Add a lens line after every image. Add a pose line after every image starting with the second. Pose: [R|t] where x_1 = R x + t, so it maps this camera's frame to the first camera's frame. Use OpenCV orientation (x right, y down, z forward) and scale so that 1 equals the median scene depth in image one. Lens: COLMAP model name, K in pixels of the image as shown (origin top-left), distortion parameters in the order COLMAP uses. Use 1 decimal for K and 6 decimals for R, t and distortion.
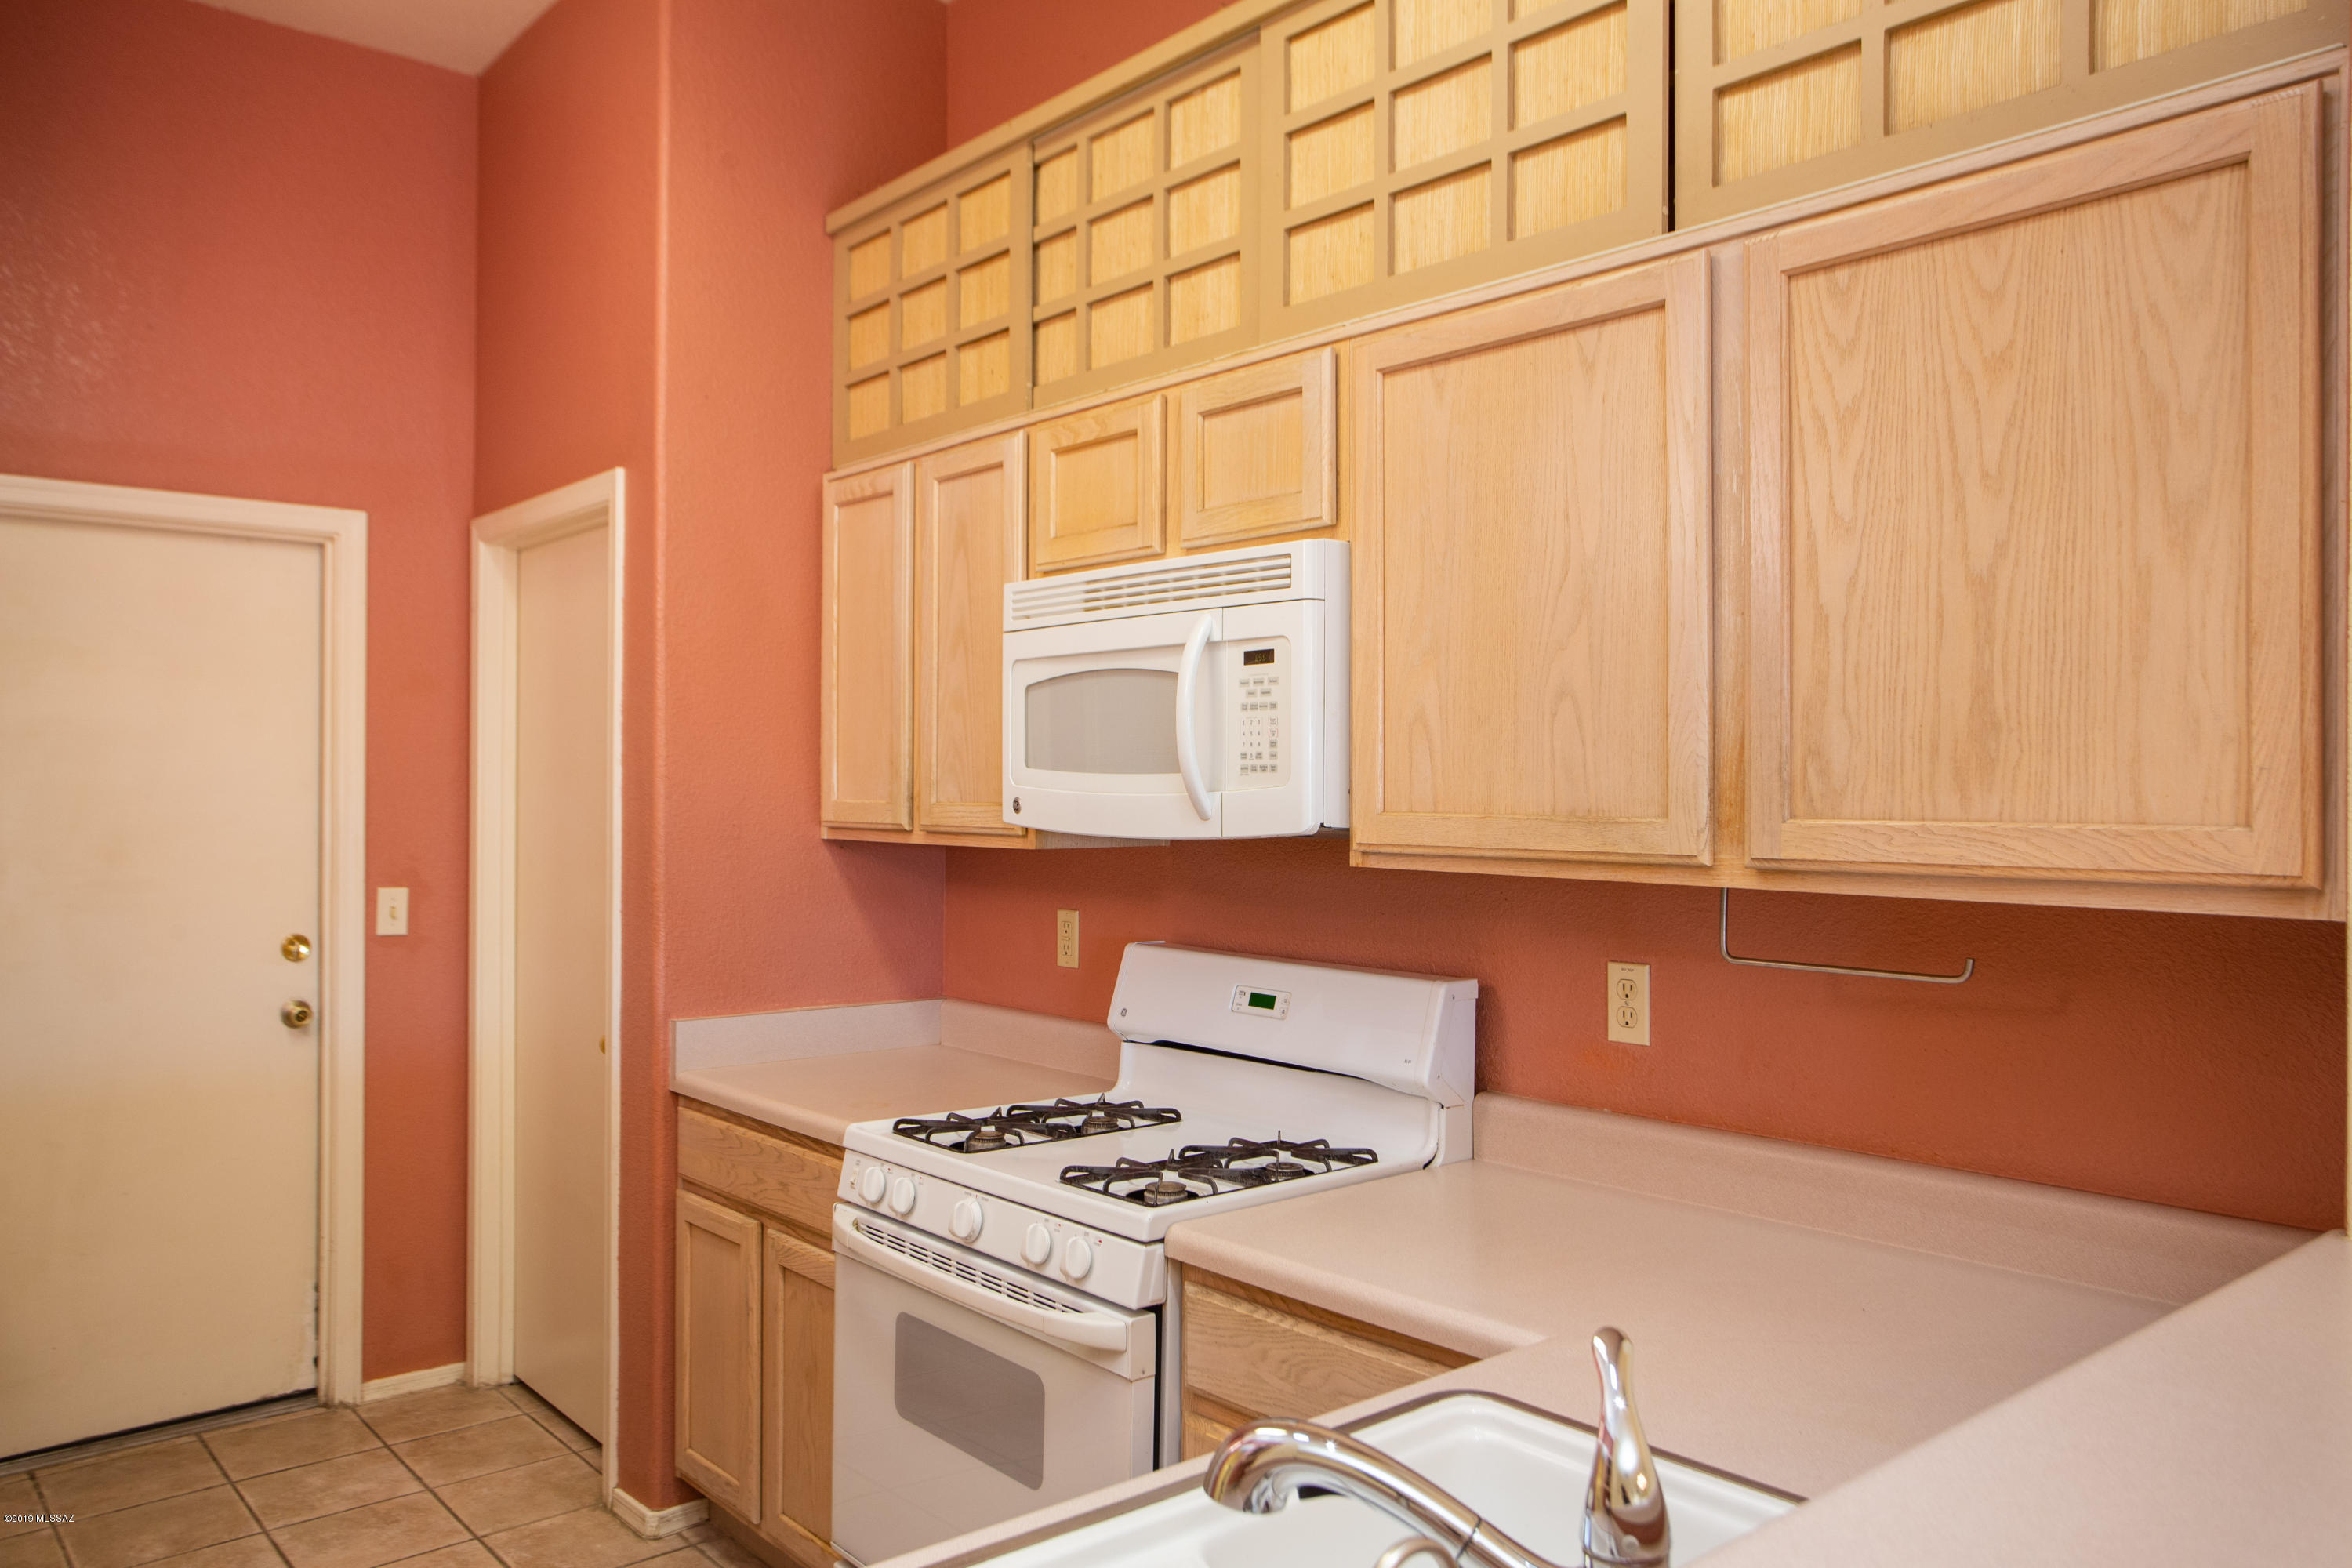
lens RADIAL K [[1723.1, 0, 1169.8], [0, 1723.1, 764.0], [0, 0, 1]] dist [-0.005537, 0.005013]
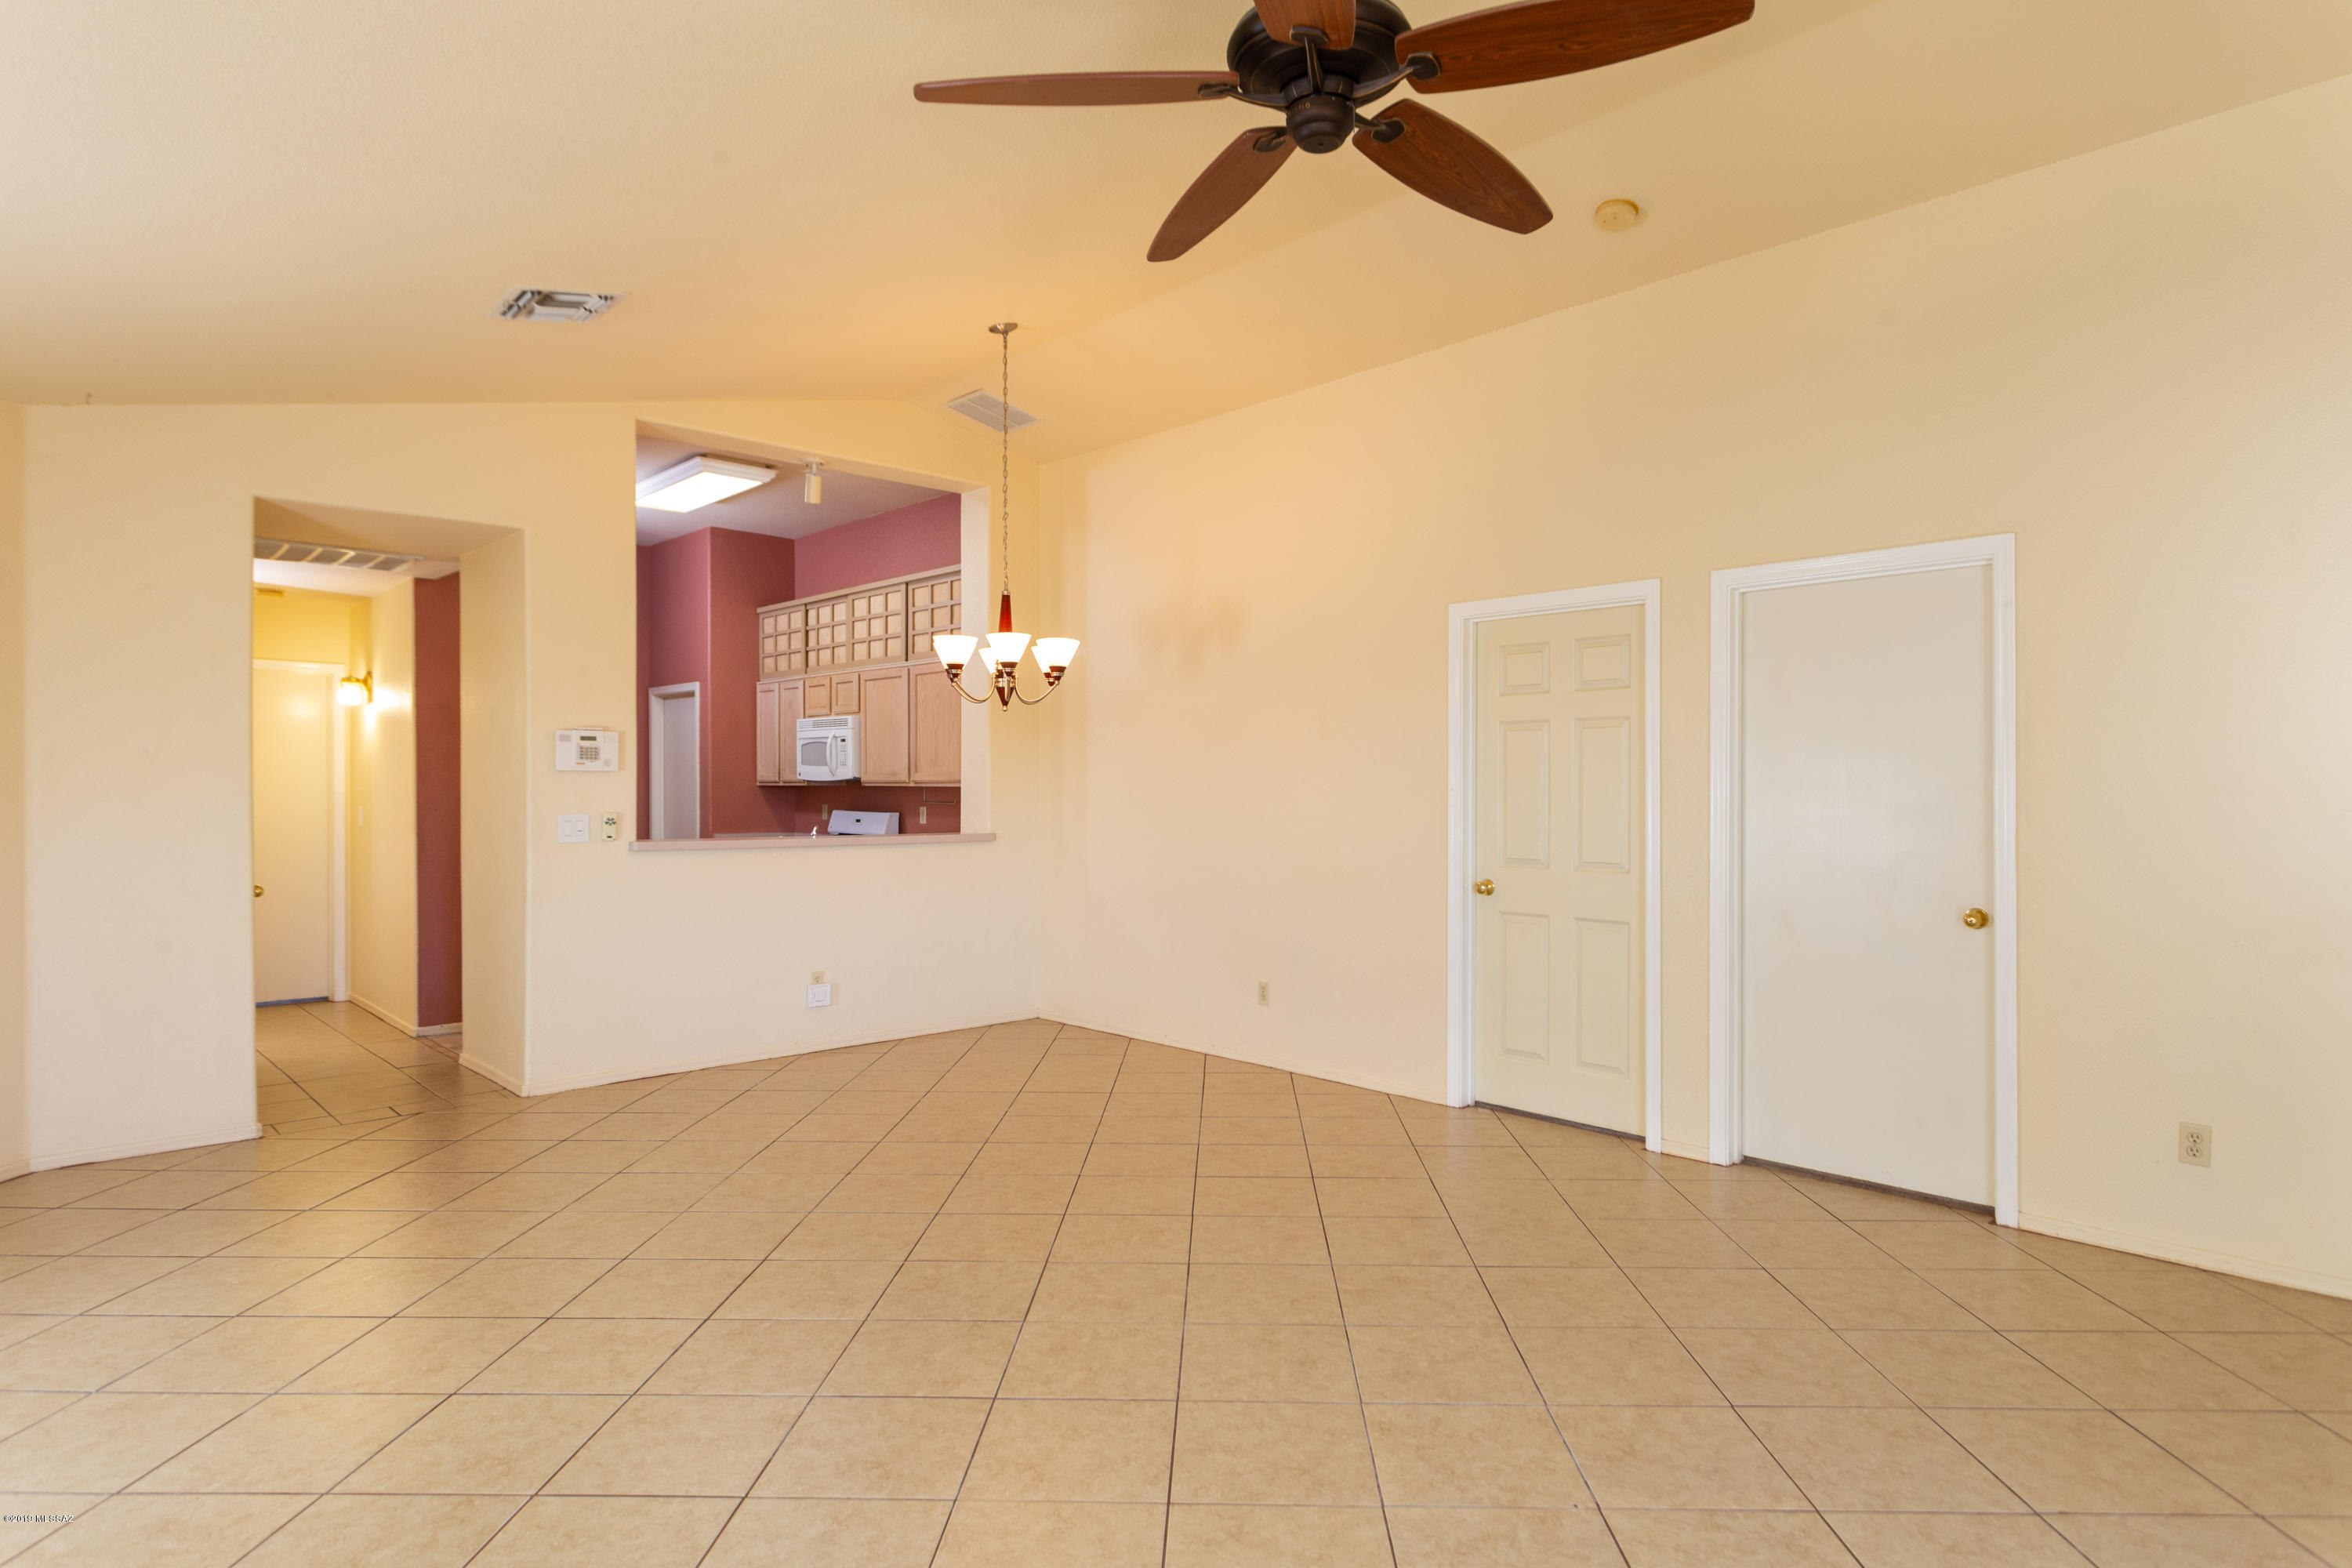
lens RADIAL K [[1348.7, 0, 1179.8], [0, 1348.7, 782.5], [0, 0, 1]] dist [0.040774, 0.000342]
pose [[0.999176, -0.000580, 0.040589, 0.566265], [0.000137, 0.999941, 0.010906, 0.007756], [-0.040593, -0.010892, 0.999116, -1.855666]]
